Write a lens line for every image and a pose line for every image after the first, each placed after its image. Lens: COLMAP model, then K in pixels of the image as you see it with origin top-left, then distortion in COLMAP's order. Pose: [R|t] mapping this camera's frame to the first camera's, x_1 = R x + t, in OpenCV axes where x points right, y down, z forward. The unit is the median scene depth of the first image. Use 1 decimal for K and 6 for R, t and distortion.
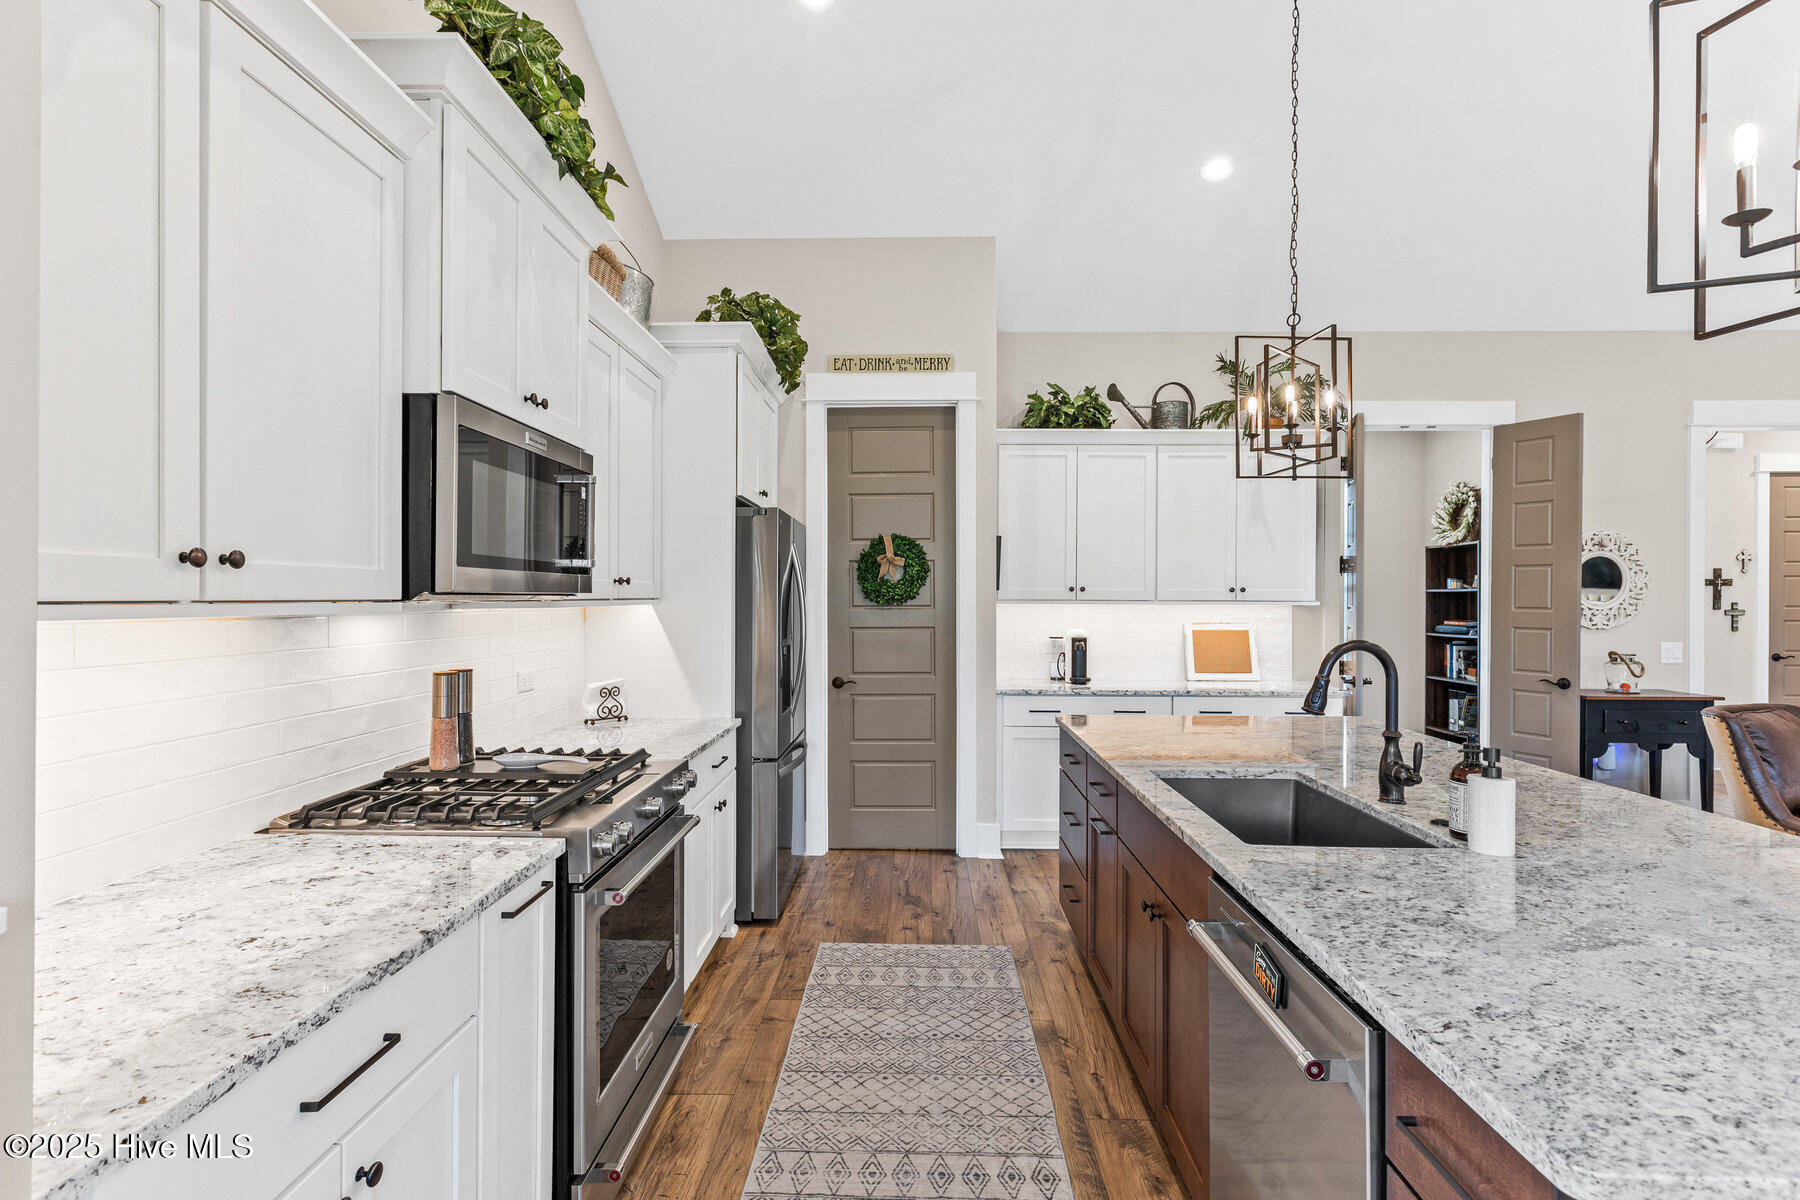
lens RADIAL K [[866.2, 0, 900.0], [0, 866.2, 600.0], [0, 0, 1]] dist [-0.001975, -0.000015]
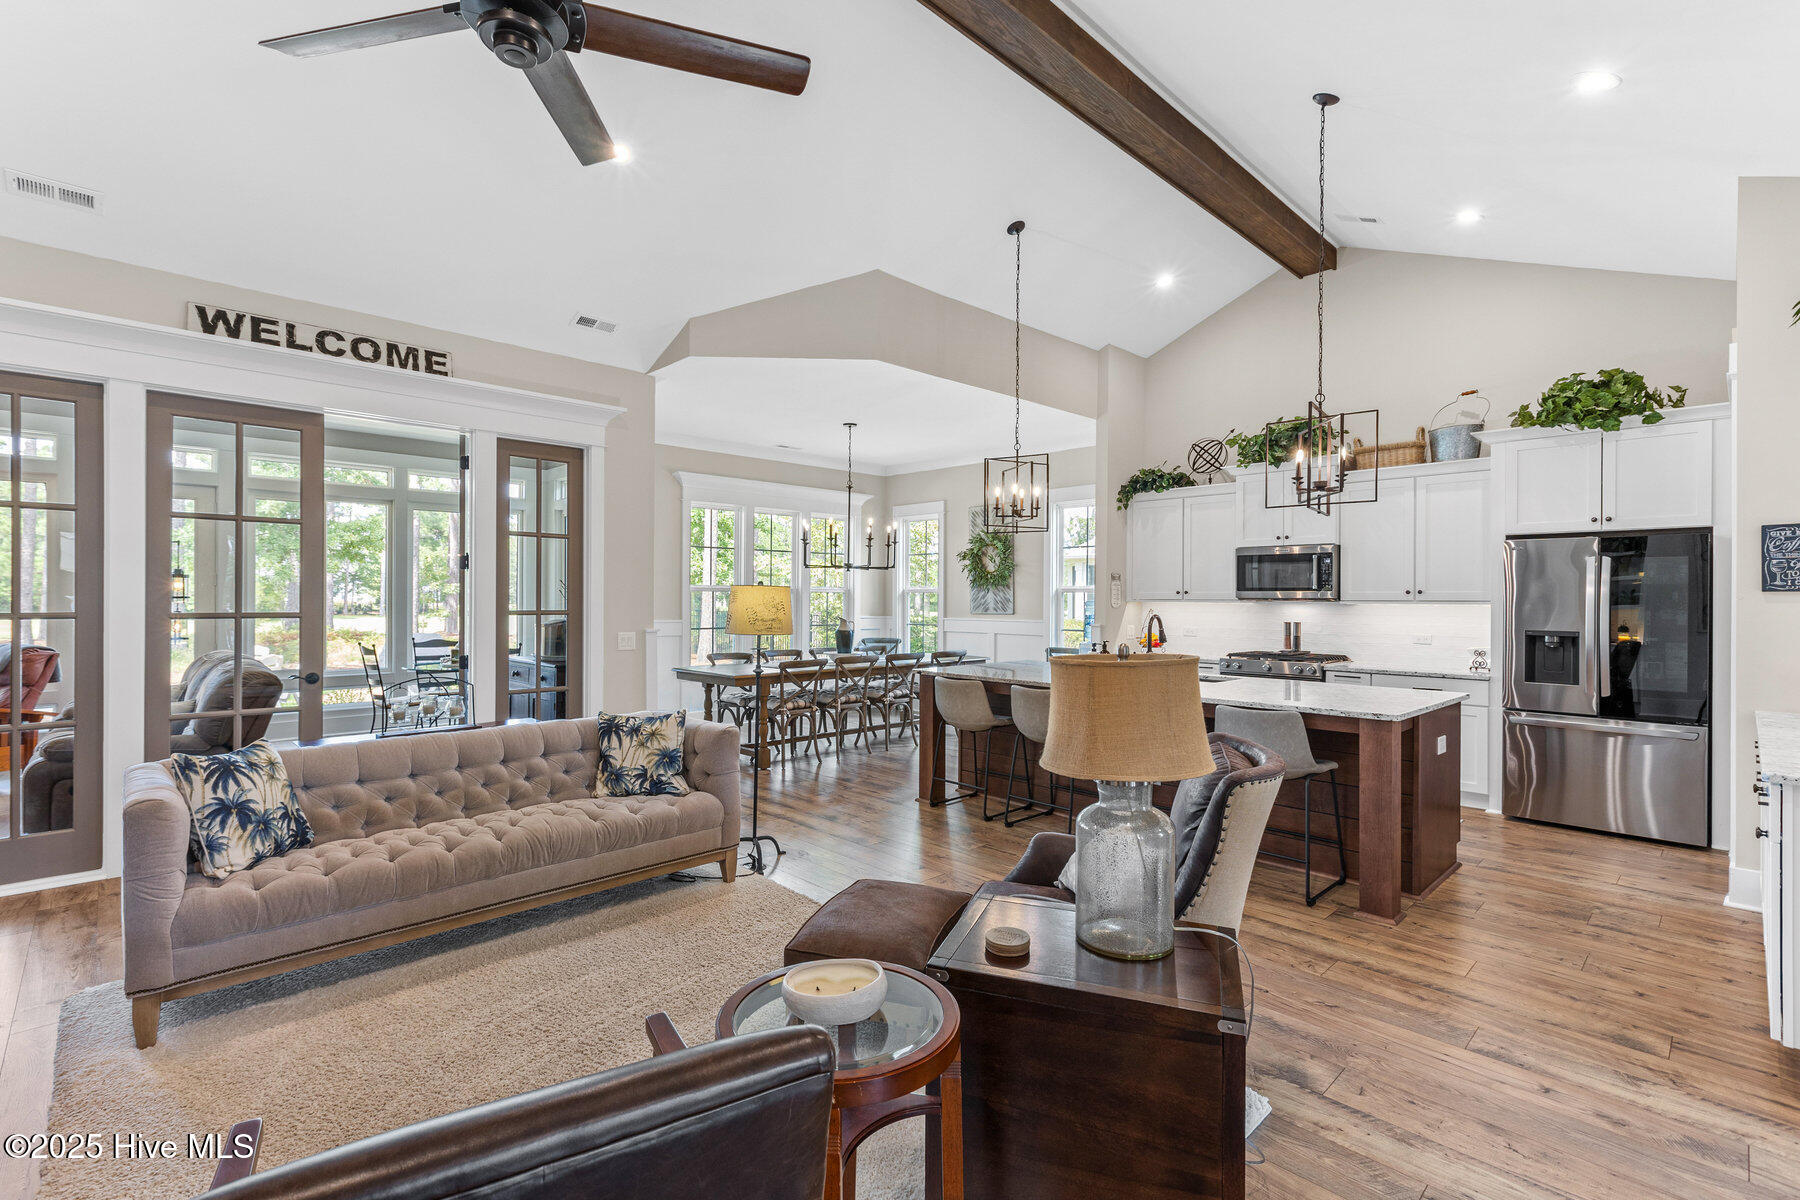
lens RADIAL K [[818.6, 0, 895.9], [0, 818.6, 599.5], [0, 0, 1]] dist [0.002385, 0.000514]
pose [[-0.701368, -0.004304, -0.712787, 1.237170], [-0.007808, 0.999968, 0.001644, 0.001346], [0.712757, 0.006719, -0.701379, 0.956736]]
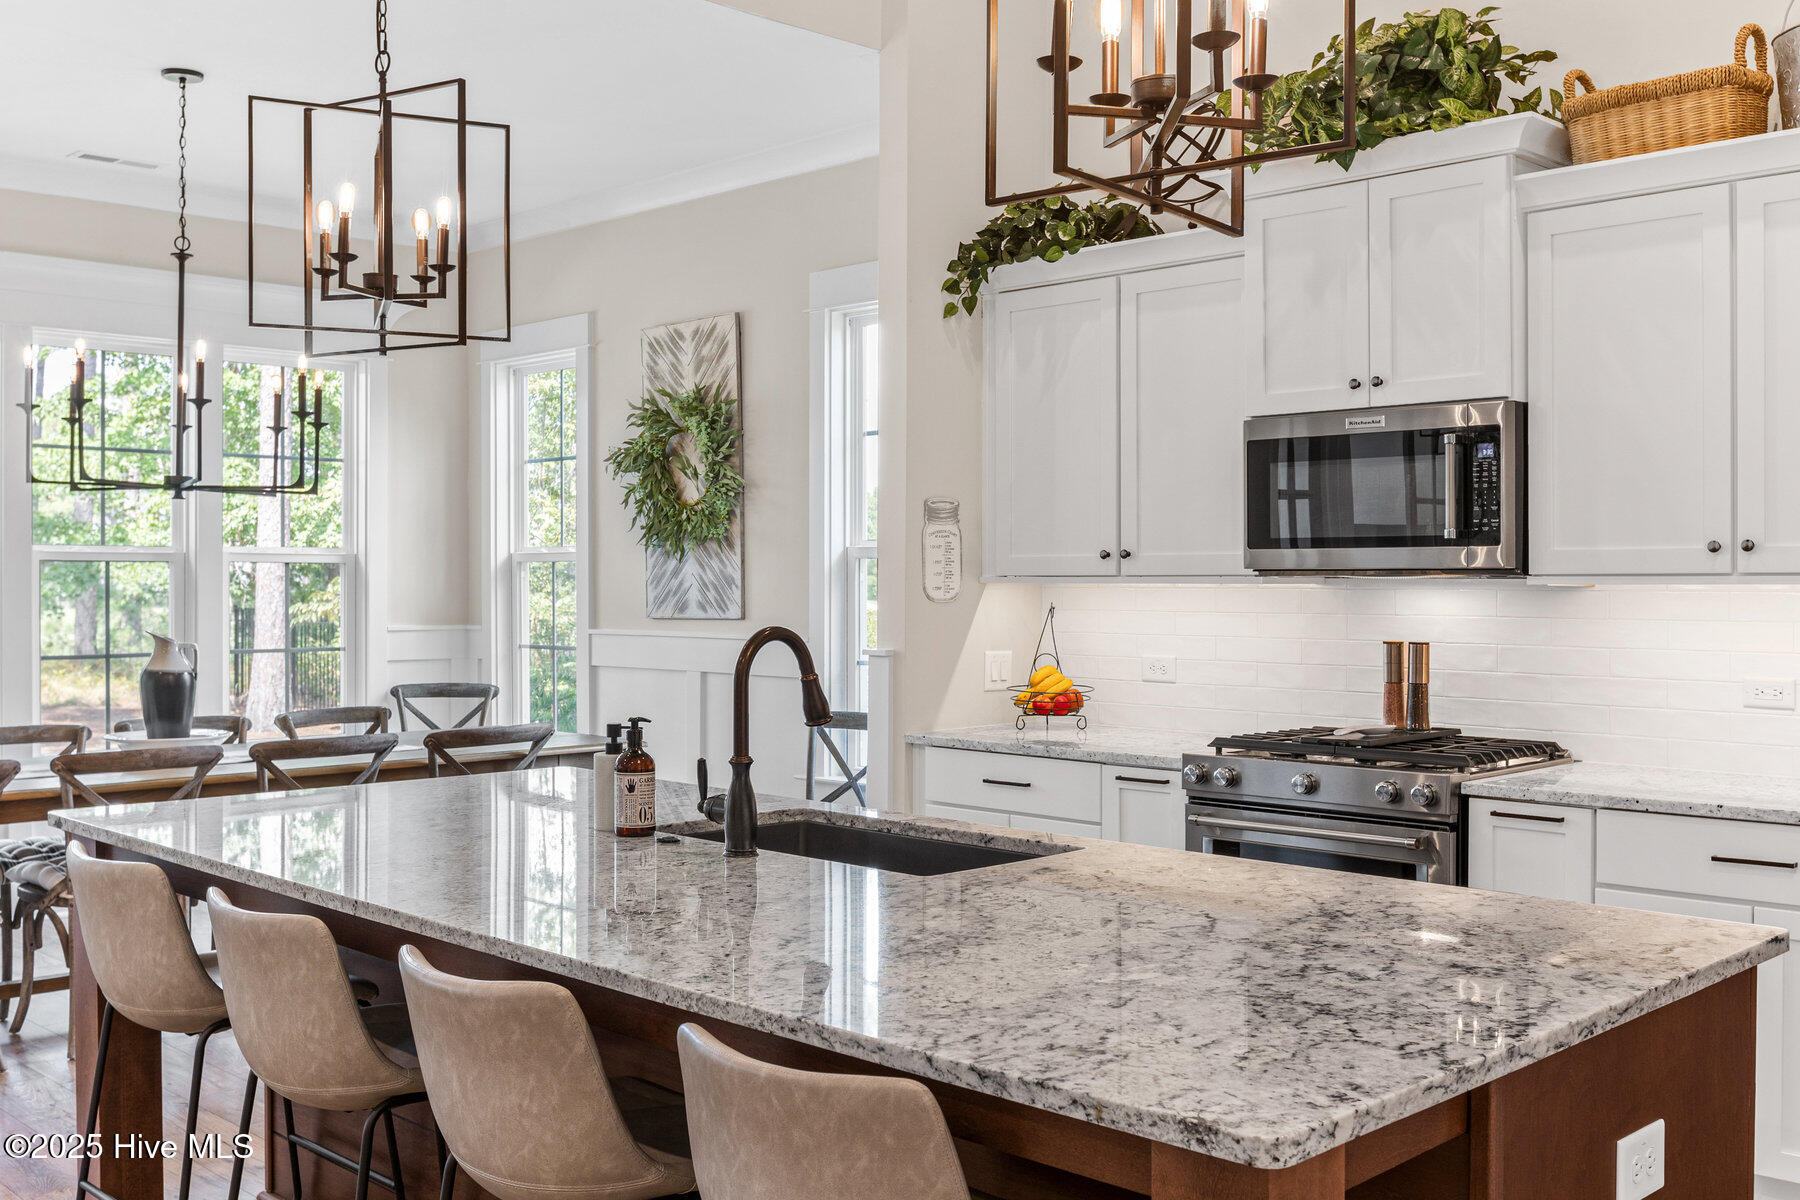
lens RADIAL K [[1744.1, 0, 900.0], [0, 1744.1, 600.0], [0, 0, 1]] dist [-0.018987, -0.011150]
pose [[-0.689049, 0.007071, -0.724680, 0.672247], [-0.002174, 0.999928, 0.011824, 0.002627], [0.724712, 0.009723, -0.688984, 0.927090]]
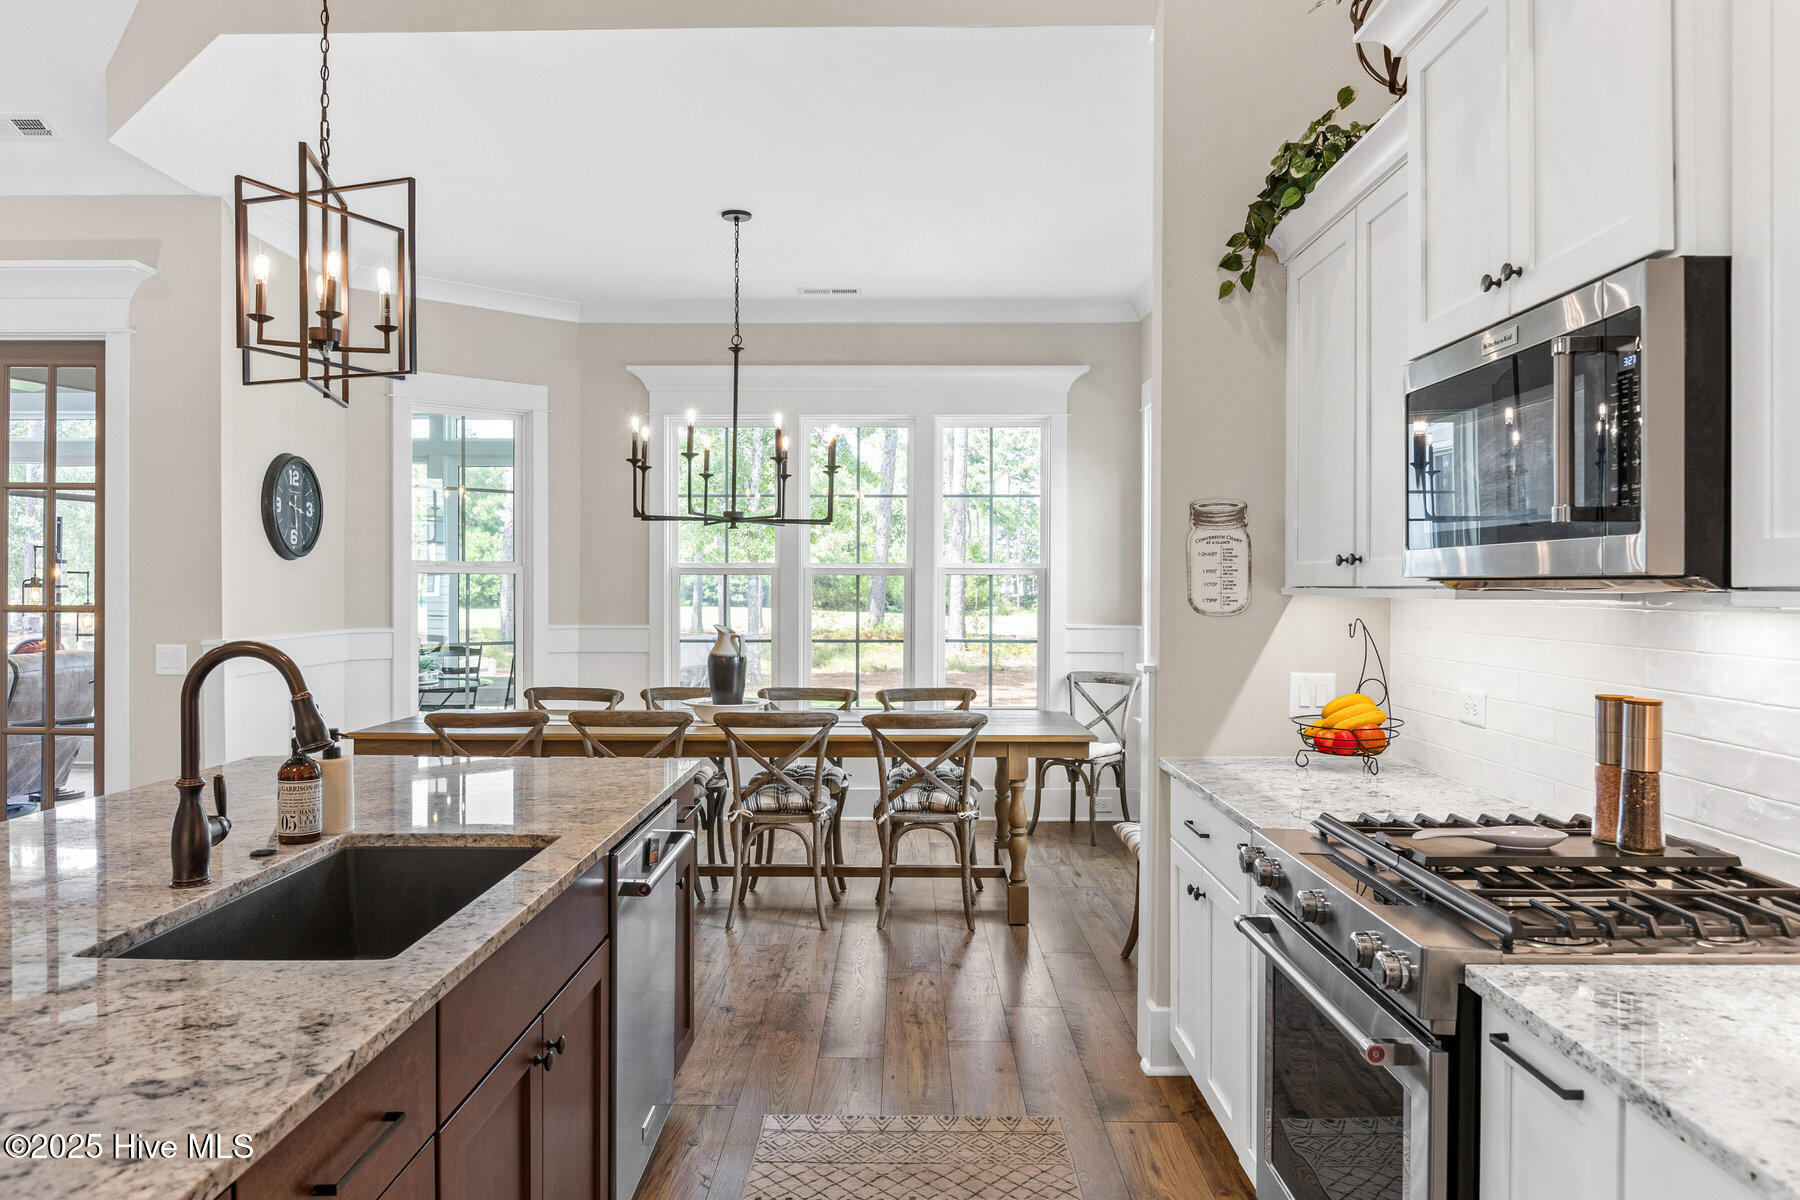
lens RADIAL K [[1186.8, 0, 897.1], [0, 1186.8, 592.9], [0, 0, 1]] dist [-0.005224, -0.003093]
pose [[-0.999884, -0.004301, -0.014636, 0.018866], [-0.004411, 0.999962, 0.007455, -0.000303], [0.014603, 0.007519, -0.999865, 0.855152]]
